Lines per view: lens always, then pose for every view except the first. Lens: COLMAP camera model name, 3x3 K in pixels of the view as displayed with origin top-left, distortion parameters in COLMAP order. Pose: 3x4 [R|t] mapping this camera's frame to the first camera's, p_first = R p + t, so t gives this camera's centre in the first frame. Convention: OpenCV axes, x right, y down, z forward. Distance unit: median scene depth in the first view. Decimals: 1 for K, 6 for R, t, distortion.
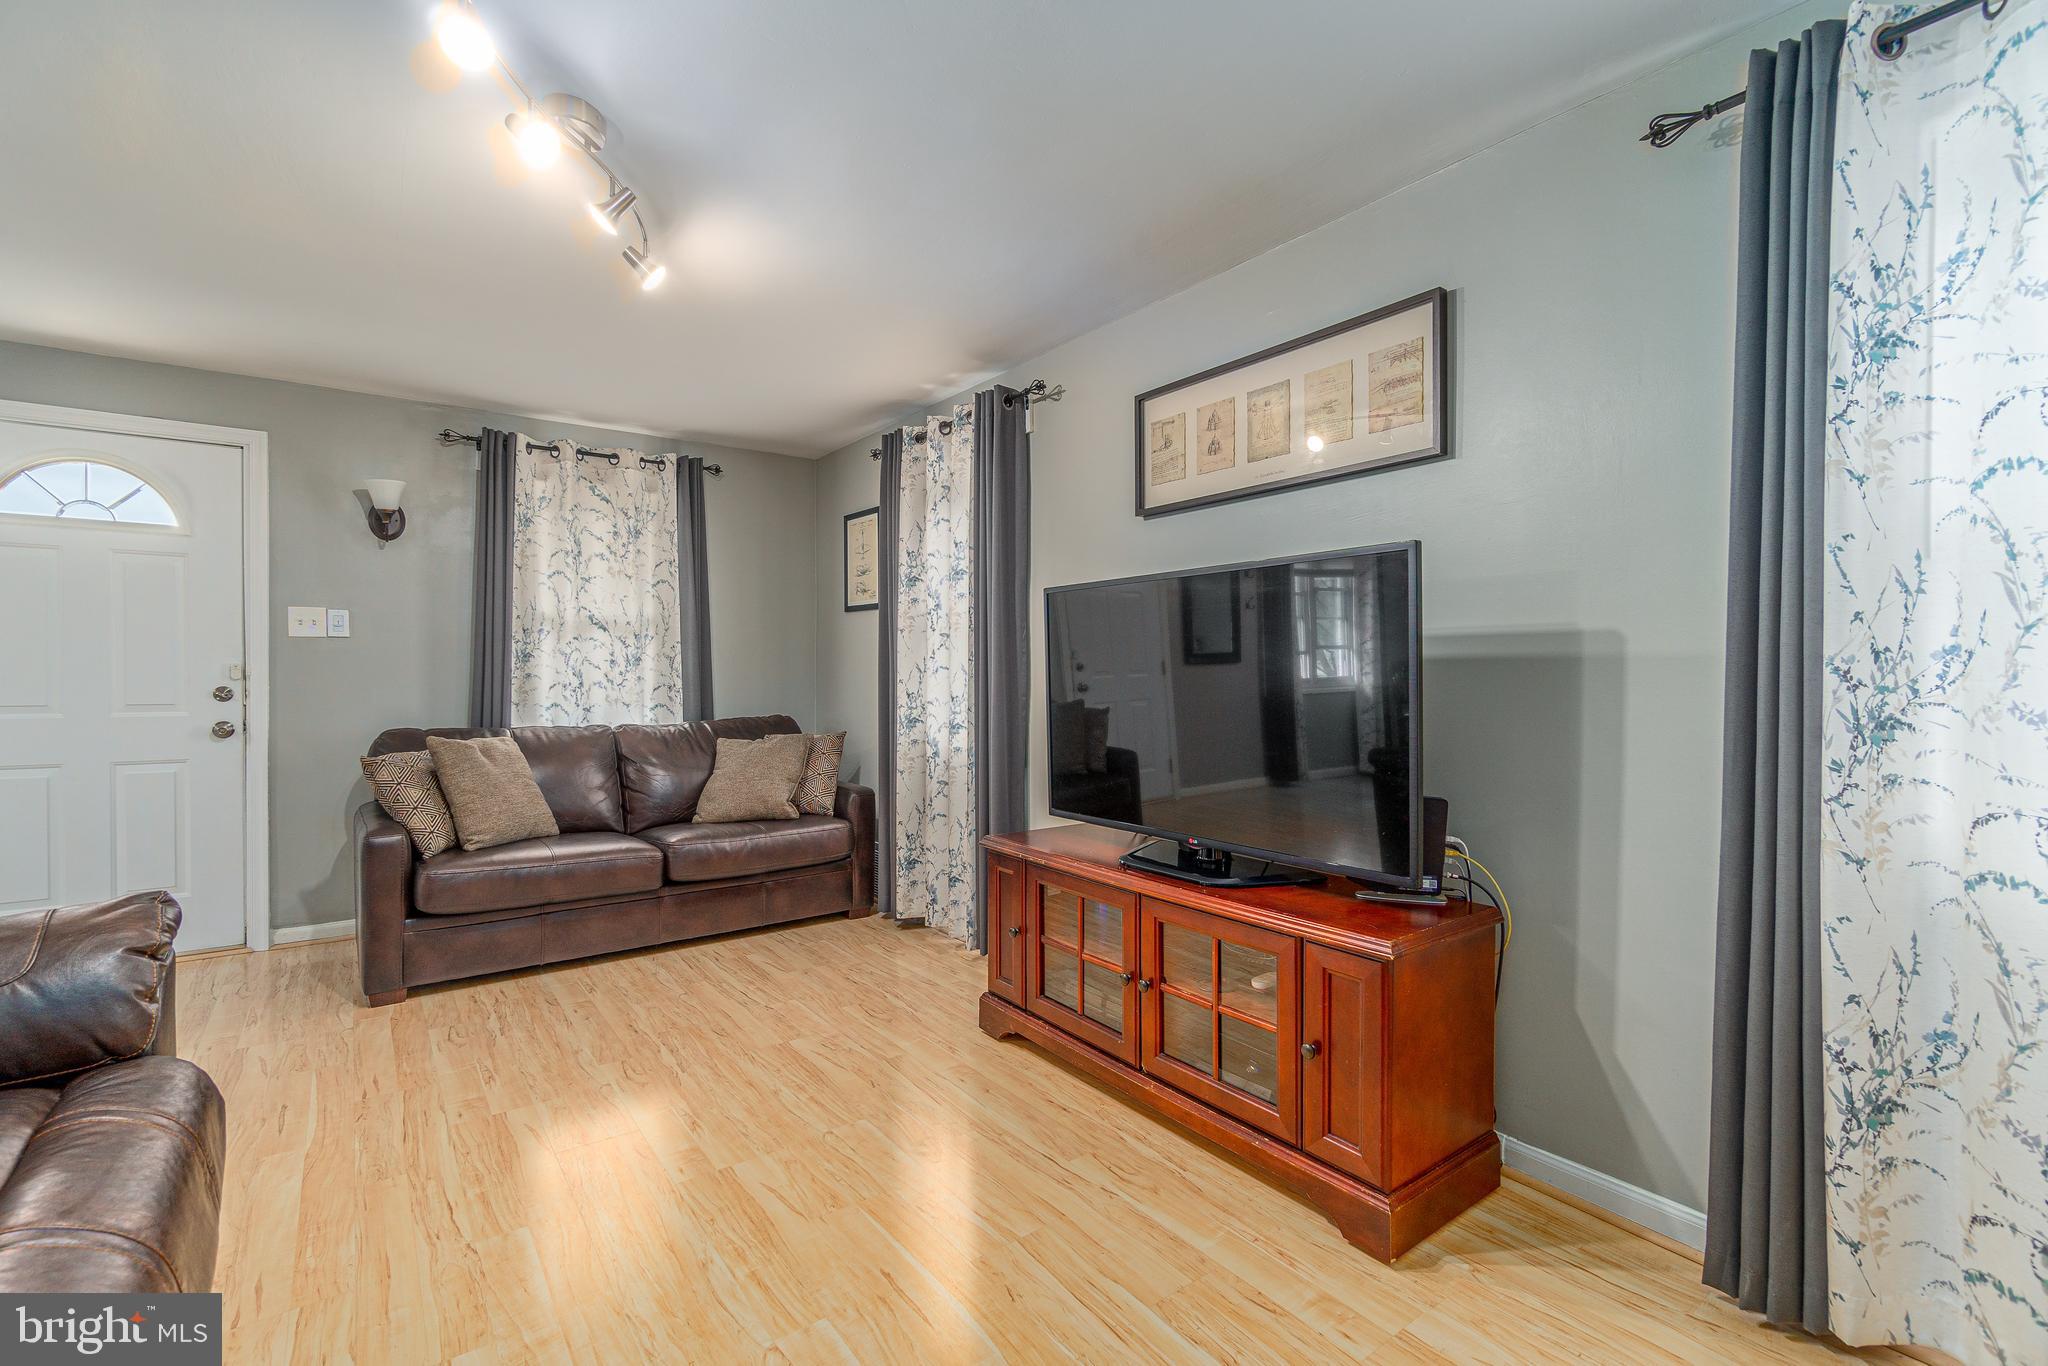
lens RADIAL K [[889.1, 0, 1007.9], [0, 889.1, 673.4], [0, 0, 1]] dist [-0.003258, 0.000808]
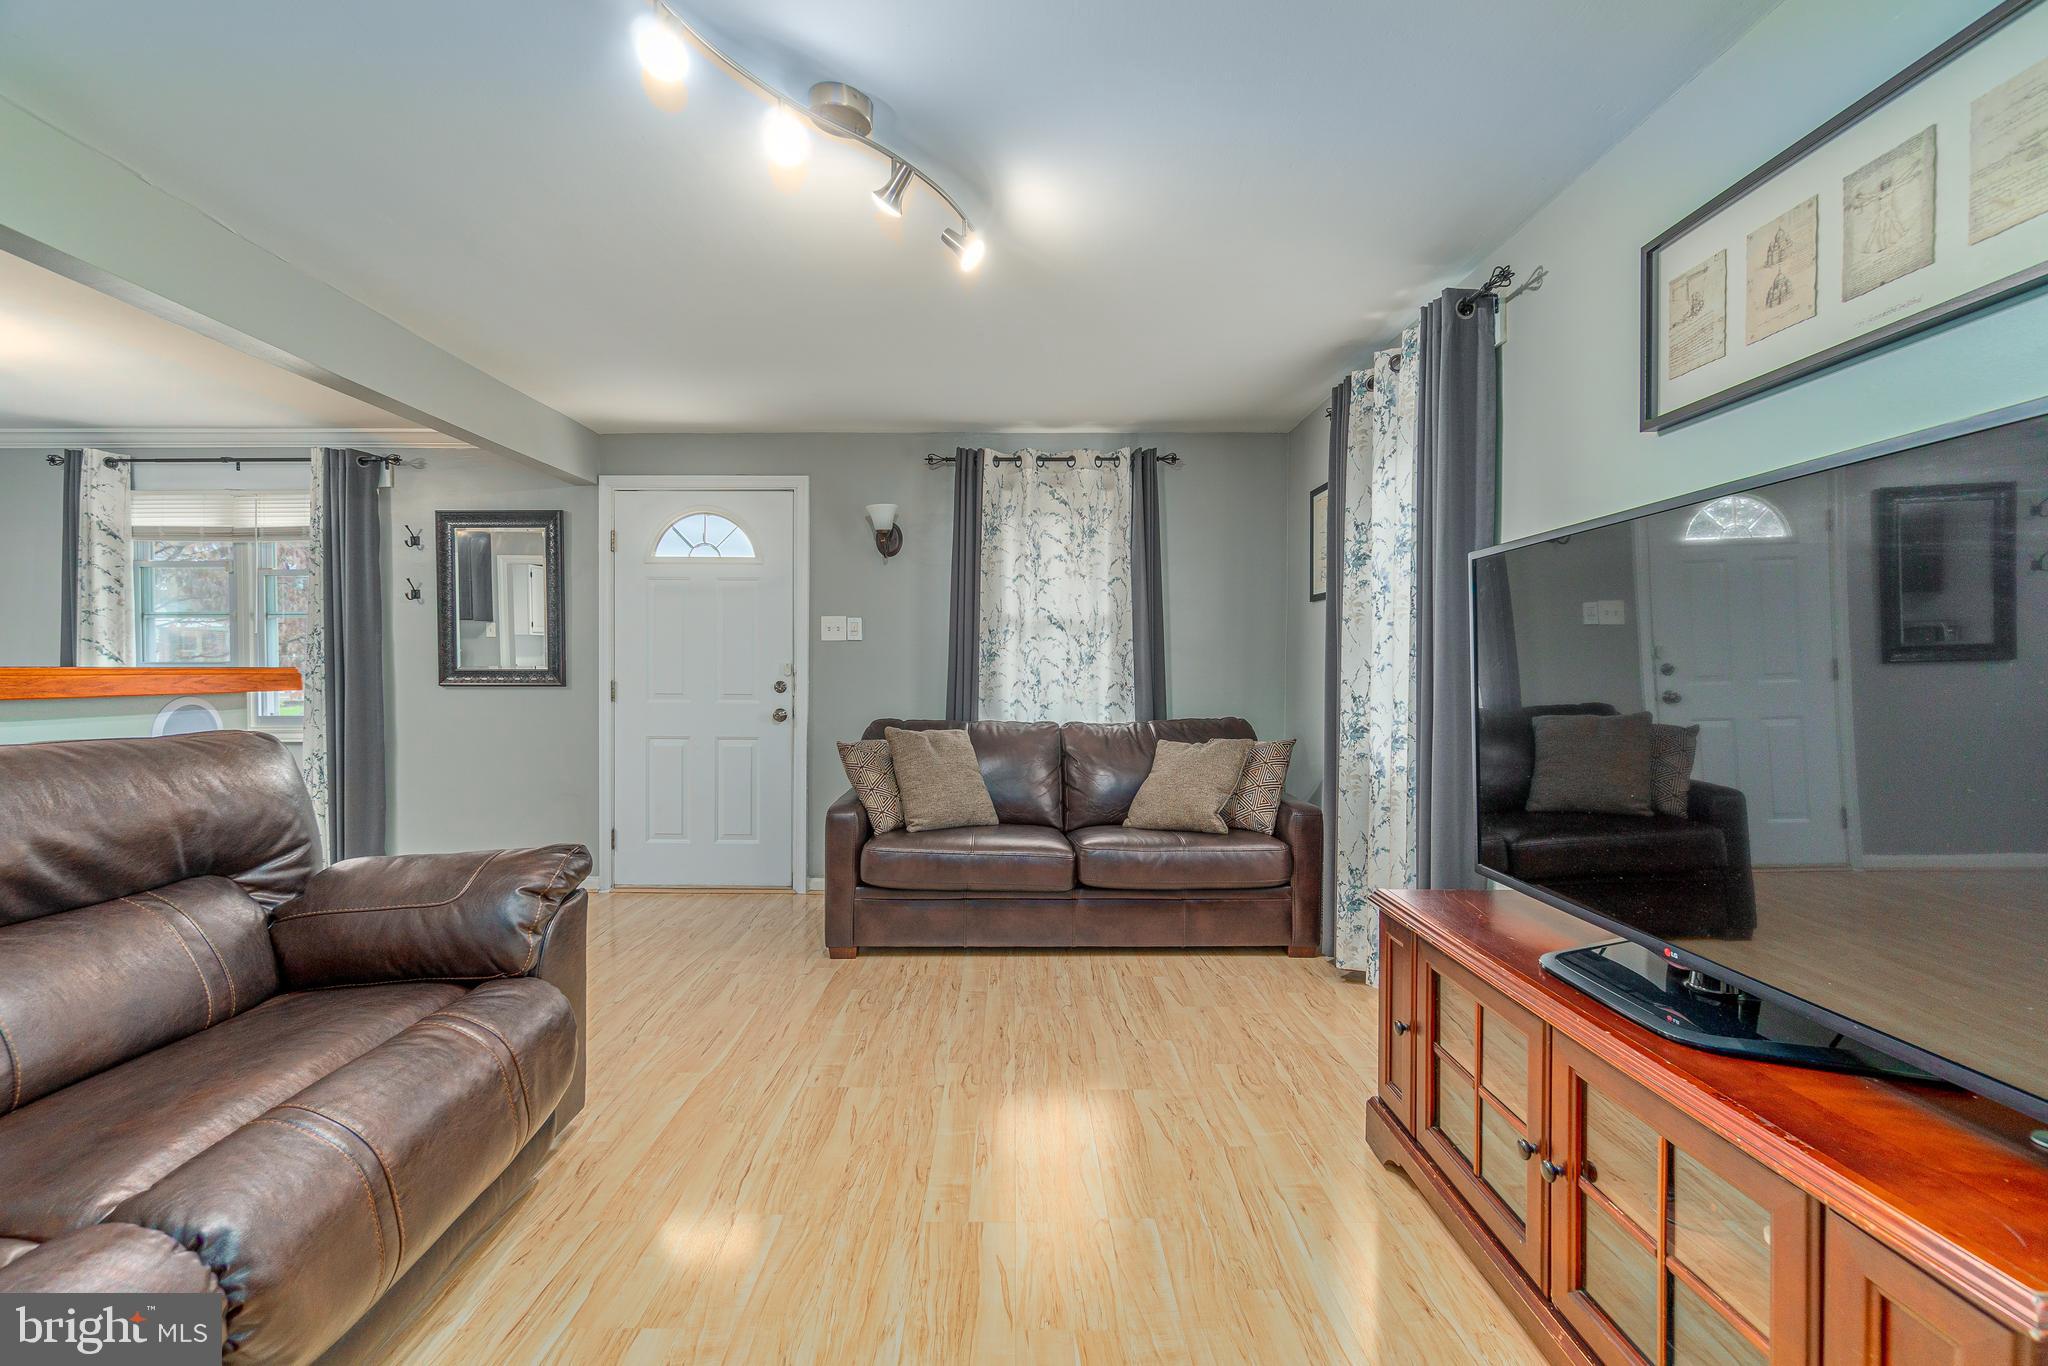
lens RADIAL K [[889.1, 0, 1008.3], [0, 889.1, 681.0], [0, 0, 1]] dist [-0.003258, 0.000808]
pose [[0.808208, 0.009486, -0.588821, 0.126337], [-0.004387, 0.999940, 0.010087, 0.000587], [0.588881, -0.005569, 0.808201, 0.164887]]
